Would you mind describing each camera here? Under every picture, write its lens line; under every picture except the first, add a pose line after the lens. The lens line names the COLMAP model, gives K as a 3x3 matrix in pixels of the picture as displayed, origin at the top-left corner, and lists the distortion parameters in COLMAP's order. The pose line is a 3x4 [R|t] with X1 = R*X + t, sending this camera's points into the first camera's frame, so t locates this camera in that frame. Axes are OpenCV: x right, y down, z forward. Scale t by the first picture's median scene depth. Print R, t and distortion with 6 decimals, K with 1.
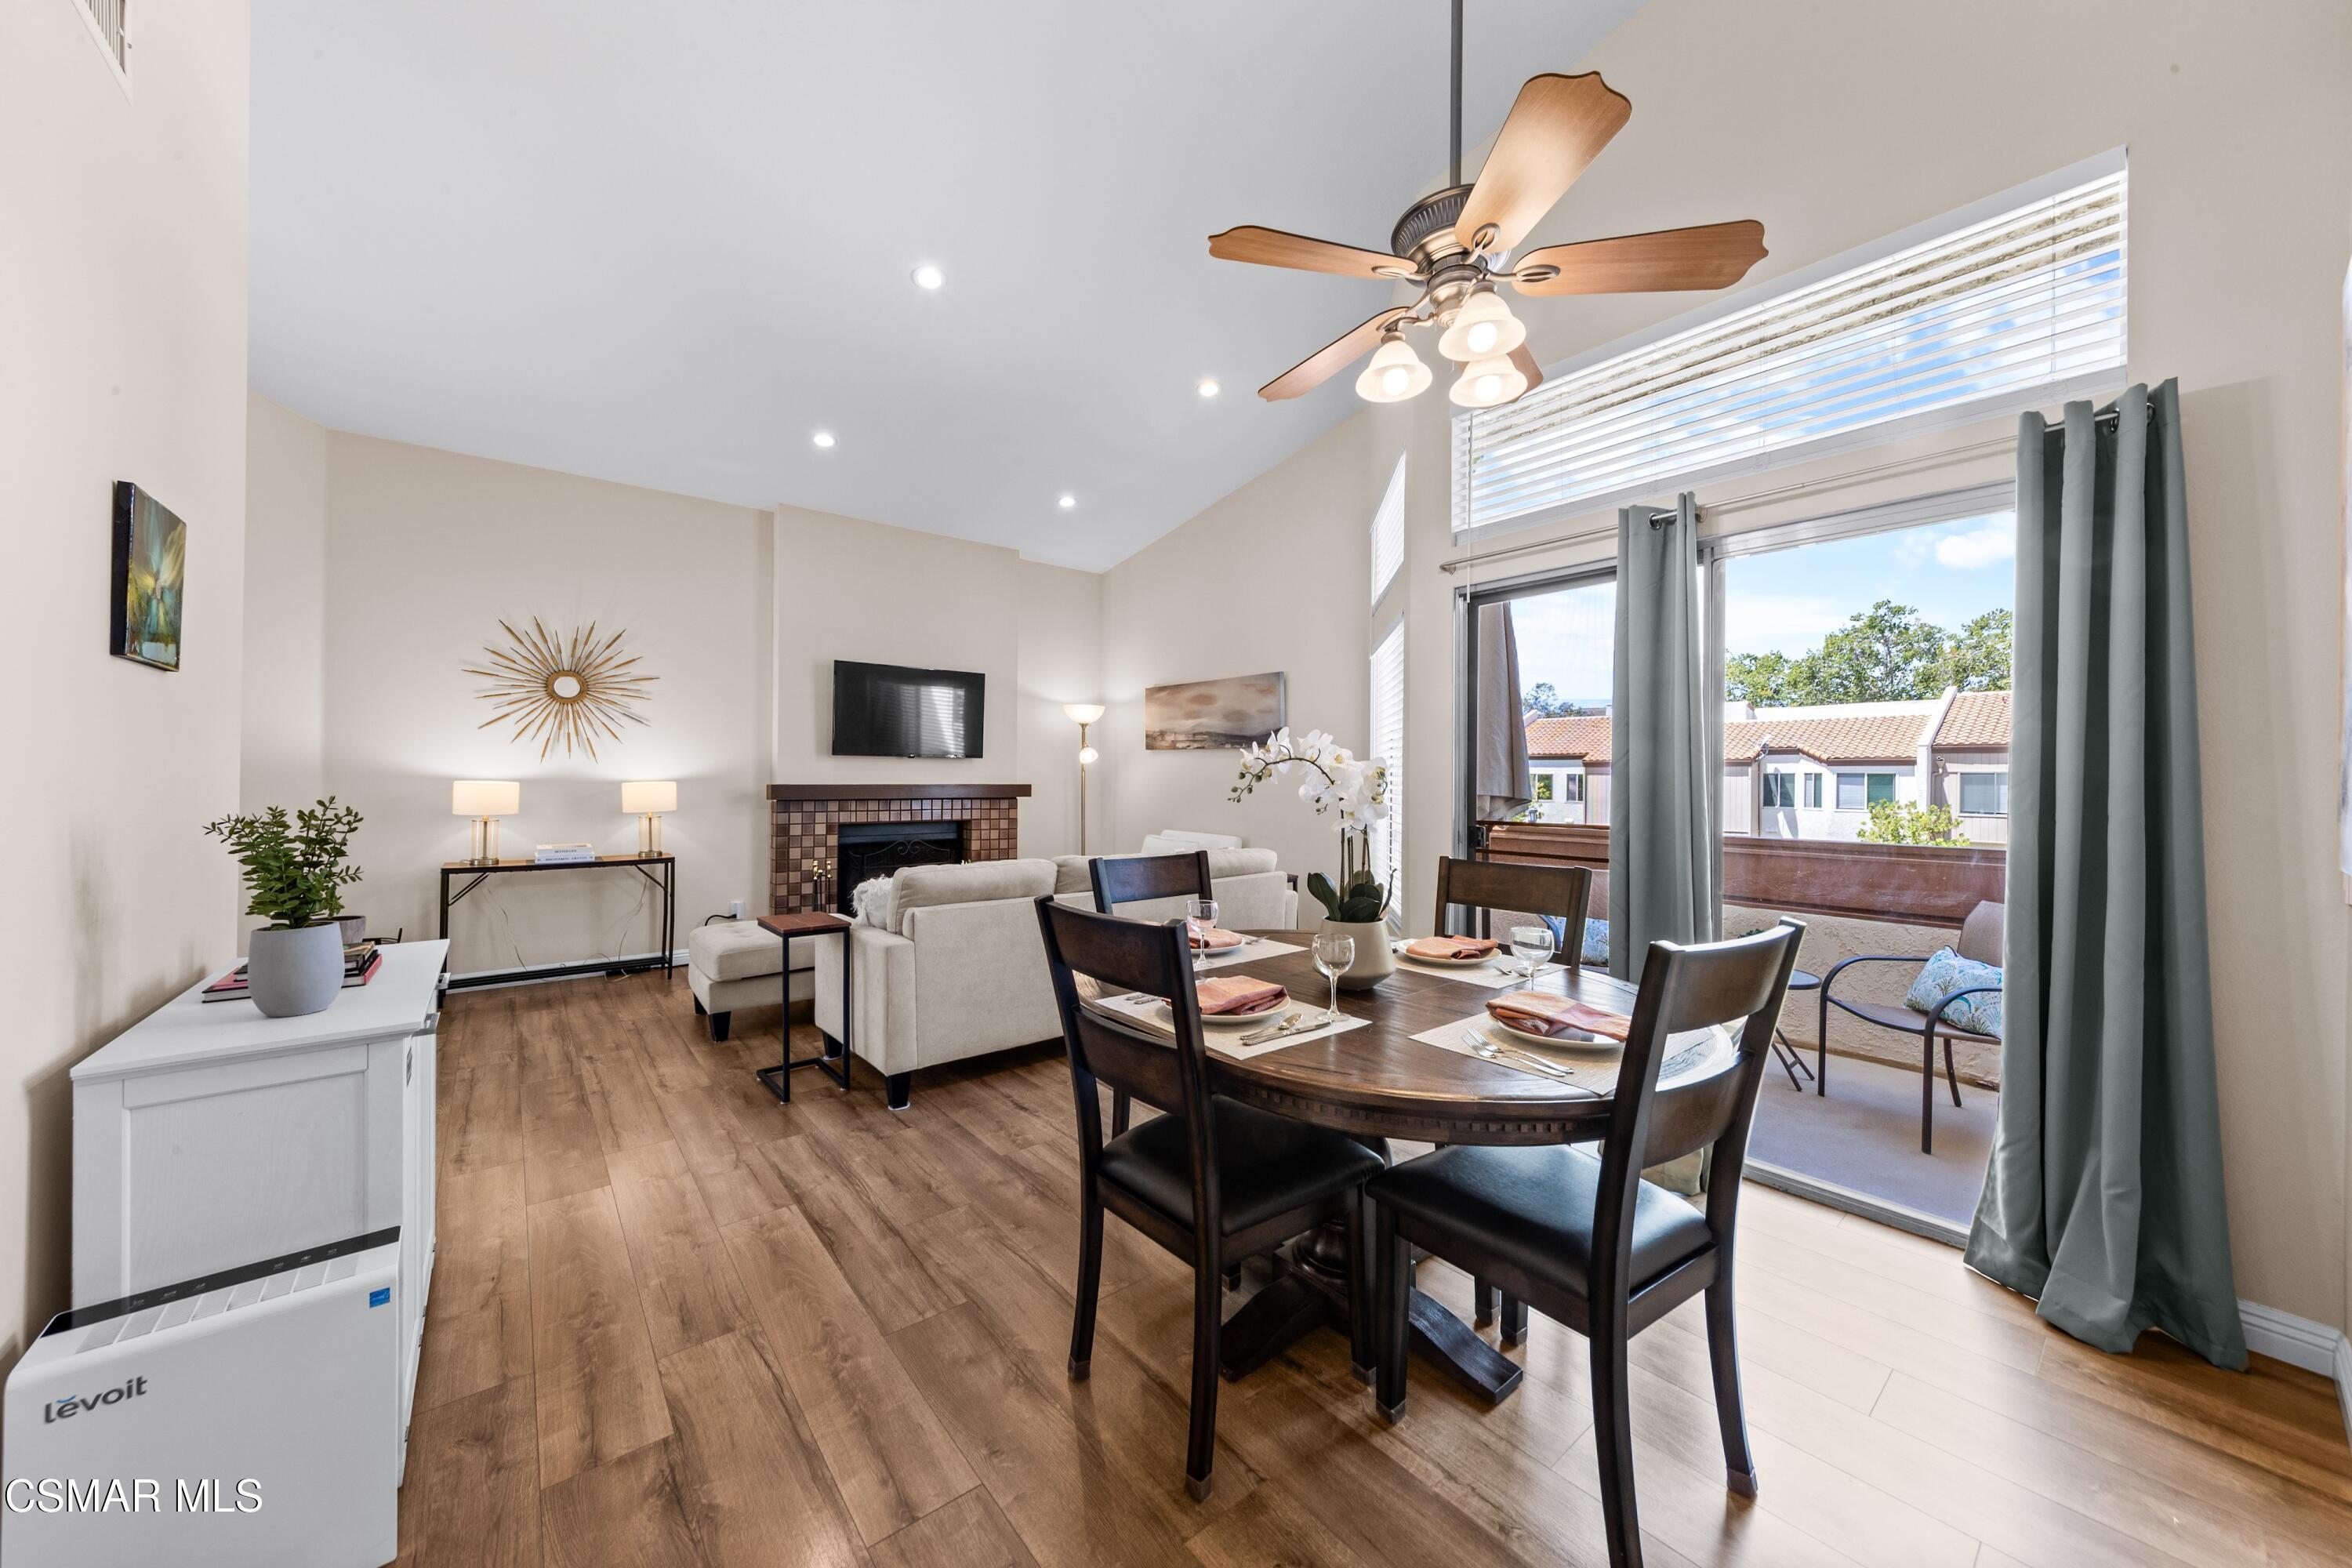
lens RADIAL K [[824.4, 0, 1171.6], [0, 824.4, 780.8], [0, 0, 1]] dist [0.003152, -0.000710]
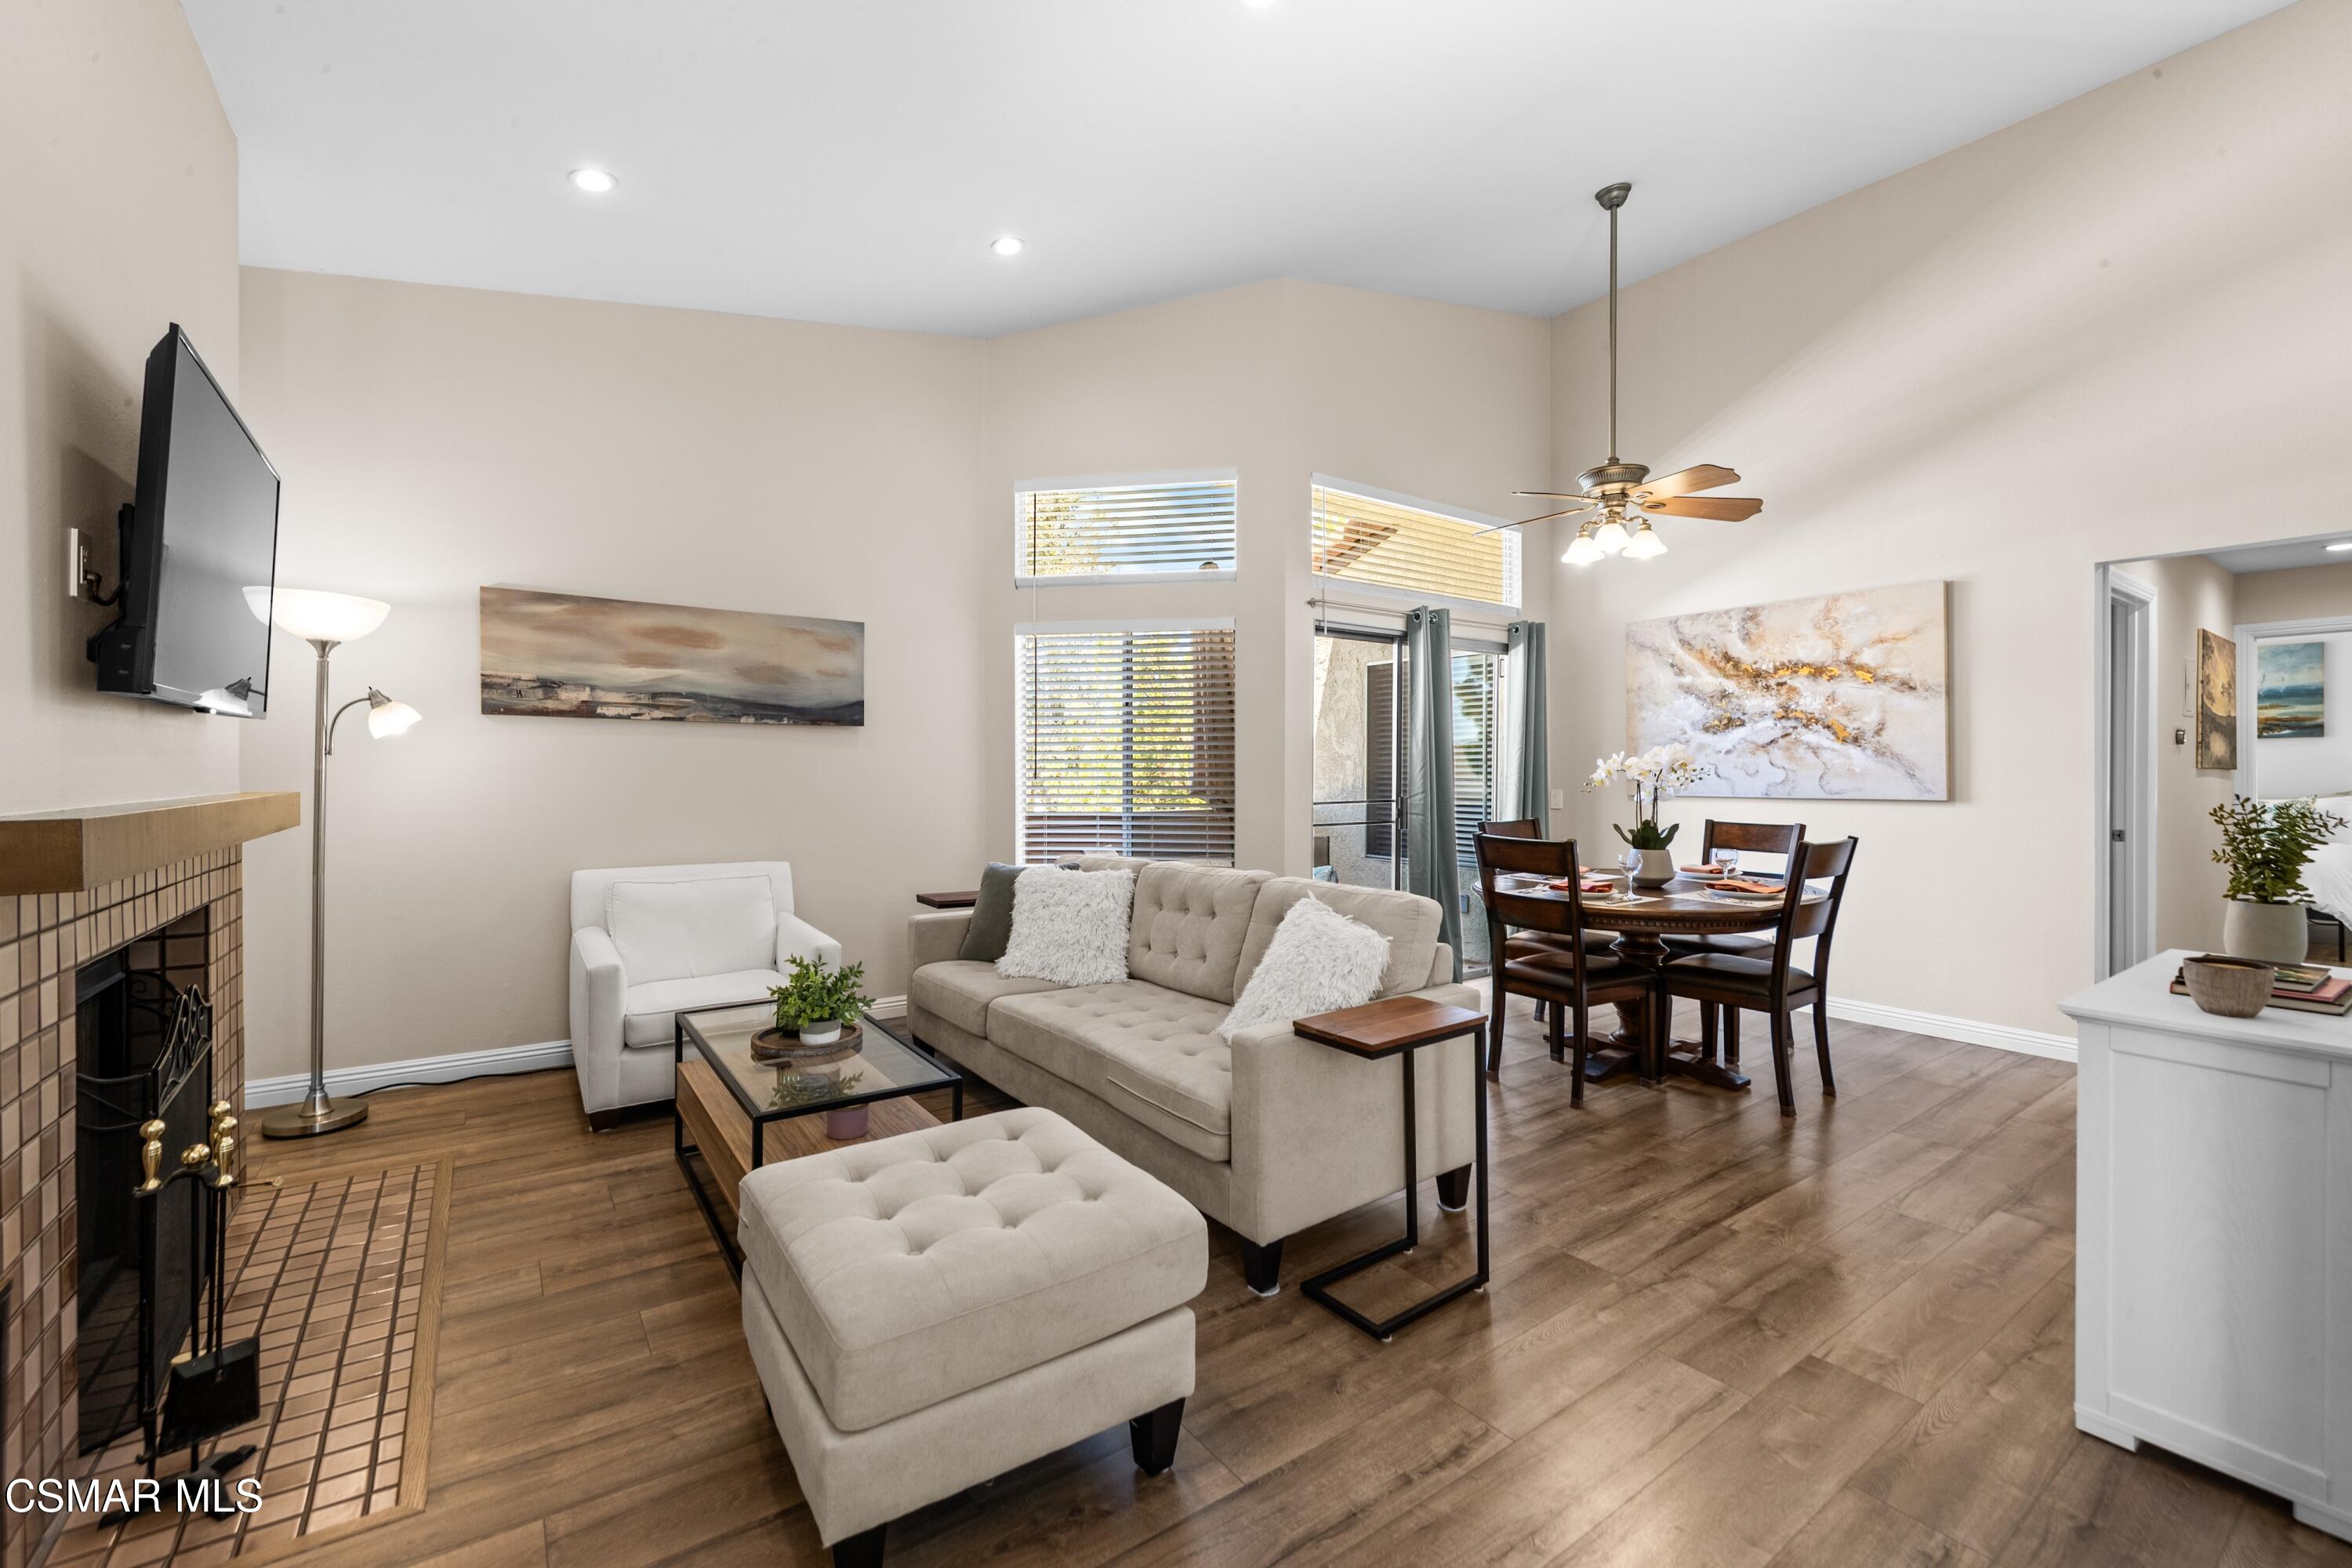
lens RADIAL K [[959.5, 0, 1166.6], [0, 959.5, 775.4], [0, 0, 1]] dist [0.001169, -0.000107]
pose [[0.073058, -0.013714, 0.997233, -1.261646], [0.003609, 0.999903, 0.013487, -0.015790], [-0.997321, 0.002614, 0.073101, 1.227592]]
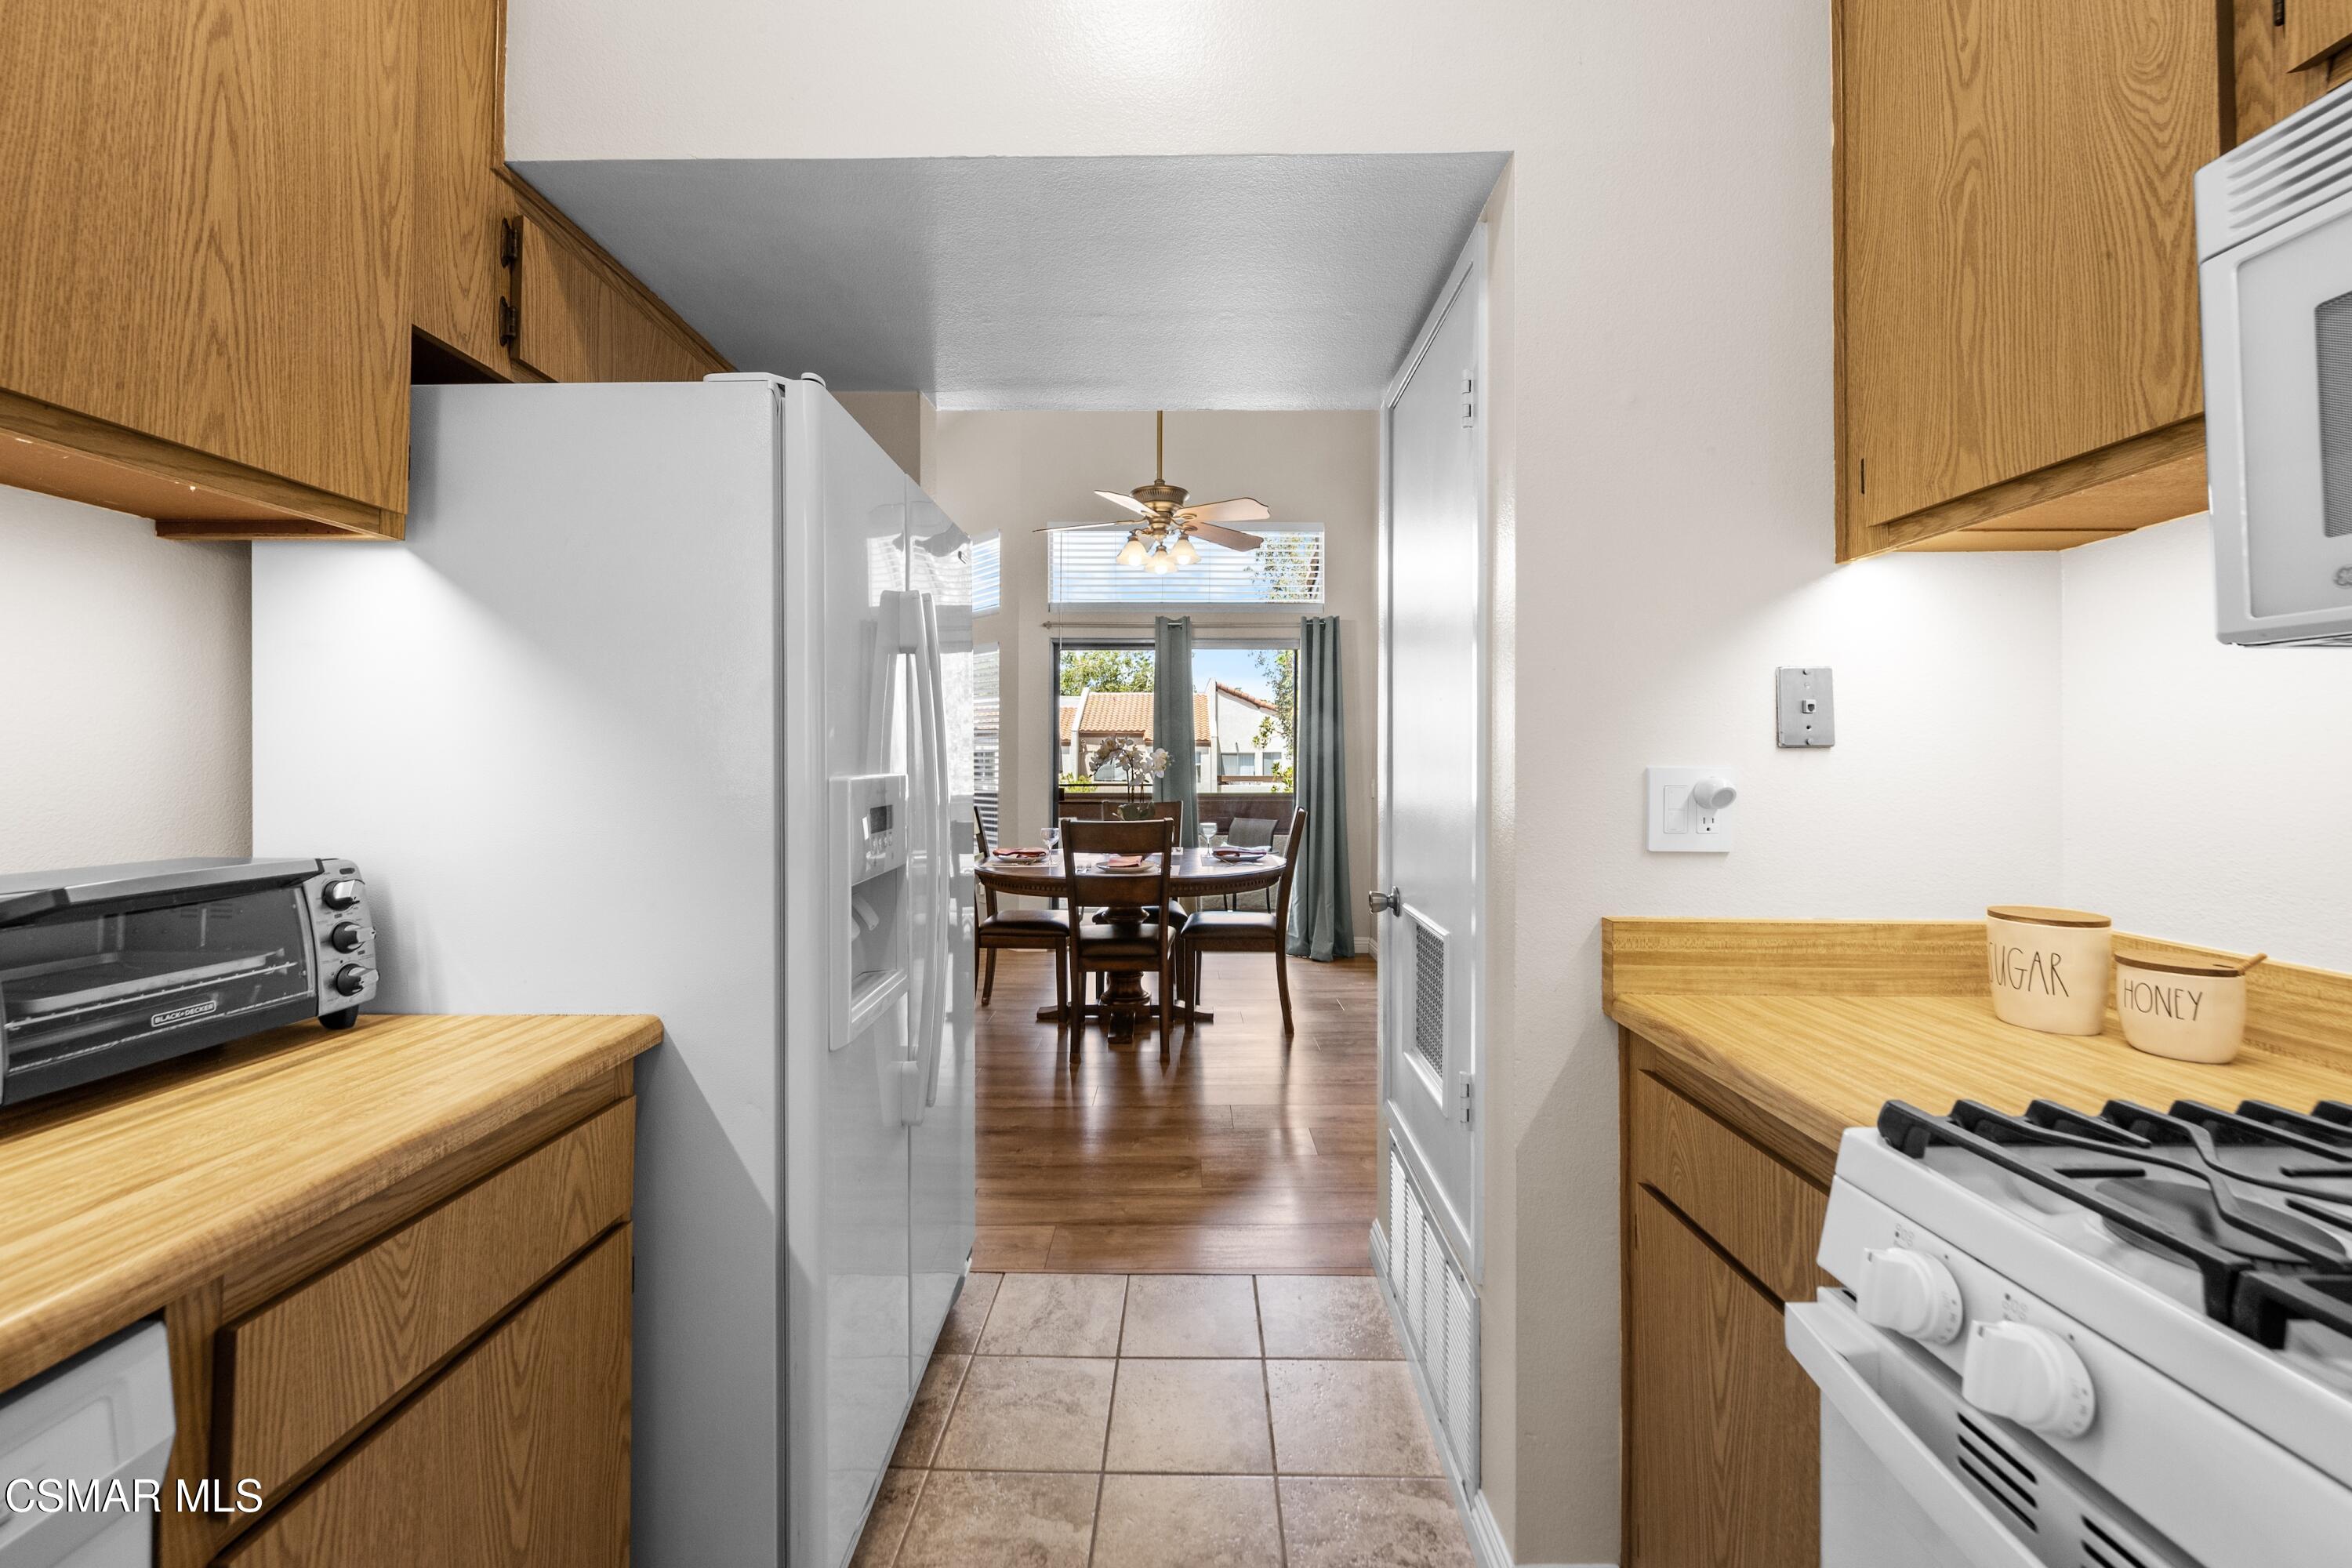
lens RADIAL K [[861.1, 0, 1174.0], [0, 861.1, 769.9], [0, 0, 1]] dist [-0.000328, -0.000001]
pose [[0.637763, -0.014056, 0.770105, -0.866622], [0.003295, 0.999874, 0.015521, -0.002730], [-0.770226, -0.007361, 0.637729, -0.270510]]
